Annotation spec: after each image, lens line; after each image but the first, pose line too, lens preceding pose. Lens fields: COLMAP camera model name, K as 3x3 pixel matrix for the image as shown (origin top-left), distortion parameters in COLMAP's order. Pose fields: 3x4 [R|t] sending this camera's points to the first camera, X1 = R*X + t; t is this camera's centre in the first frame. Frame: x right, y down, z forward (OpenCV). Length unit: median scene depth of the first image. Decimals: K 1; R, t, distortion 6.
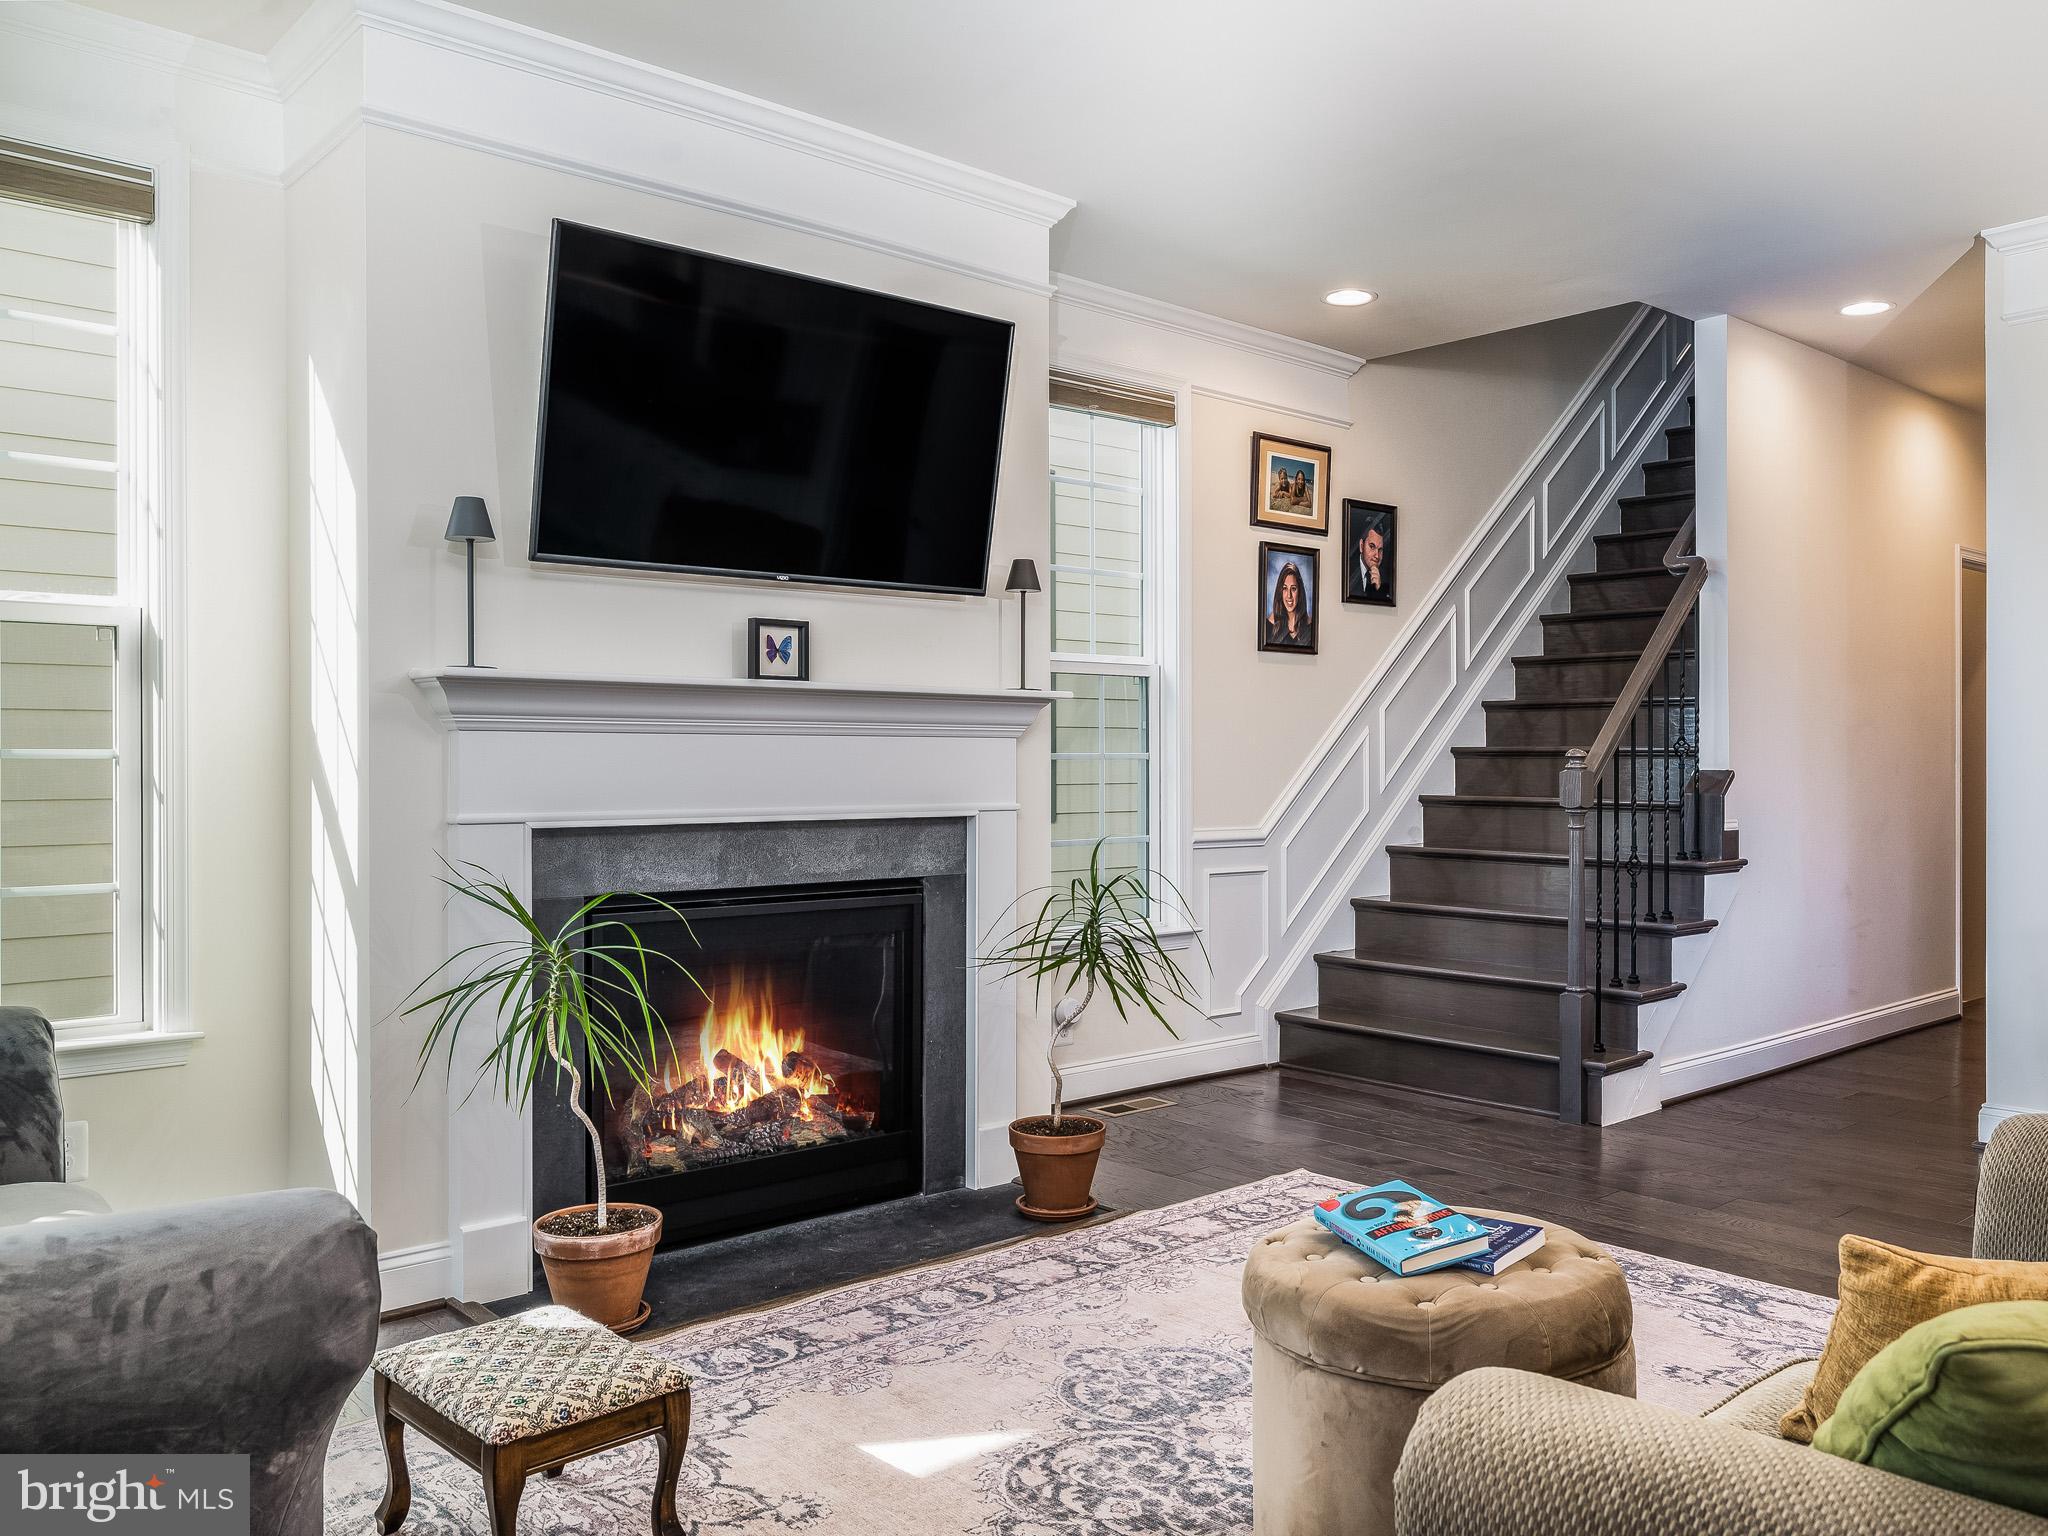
lens RADIAL K [[1601.0, 0, 1021.6], [0, 1601.0, 760.9], [0, 0, 1]] dist [0.011689, -0.001321]
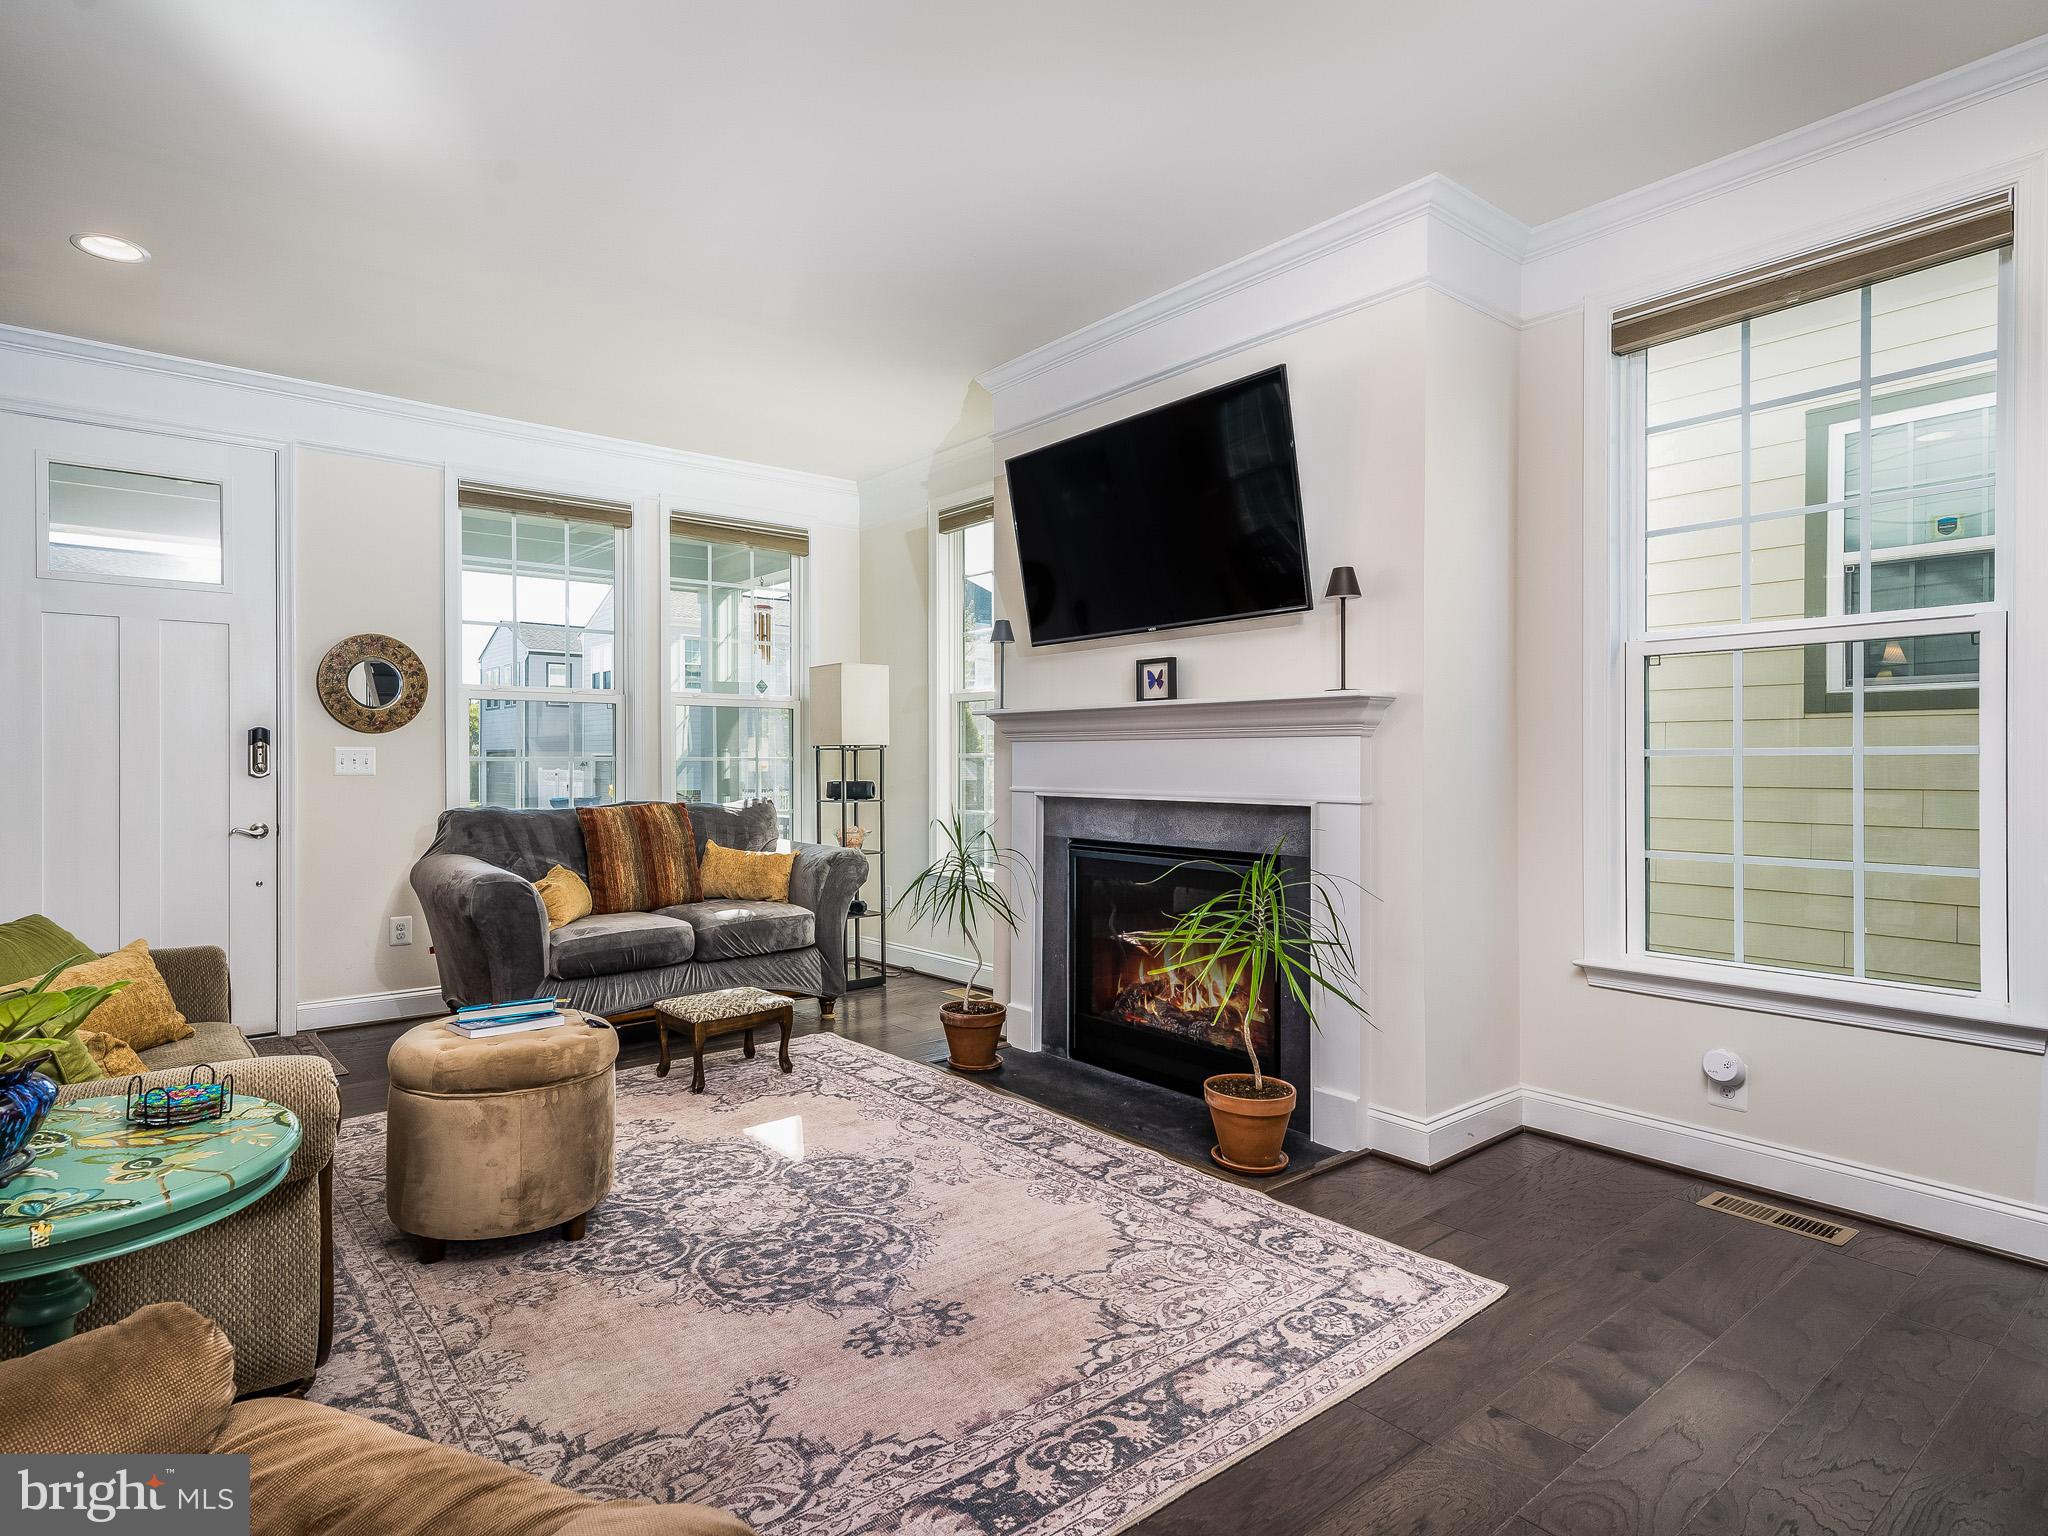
lens RADIAL K [[1109.1, 0, 1021.5], [0, 1109.1, 769.1], [0, 0, 1]] dist [0.020117, 0.000483]
pose [[-0.032534, 0.006182, -0.999452, 0.850065], [-0.002486, 0.999977, 0.006266, 0.004098], [0.999468, 0.002689, -0.032518, 0.928252]]
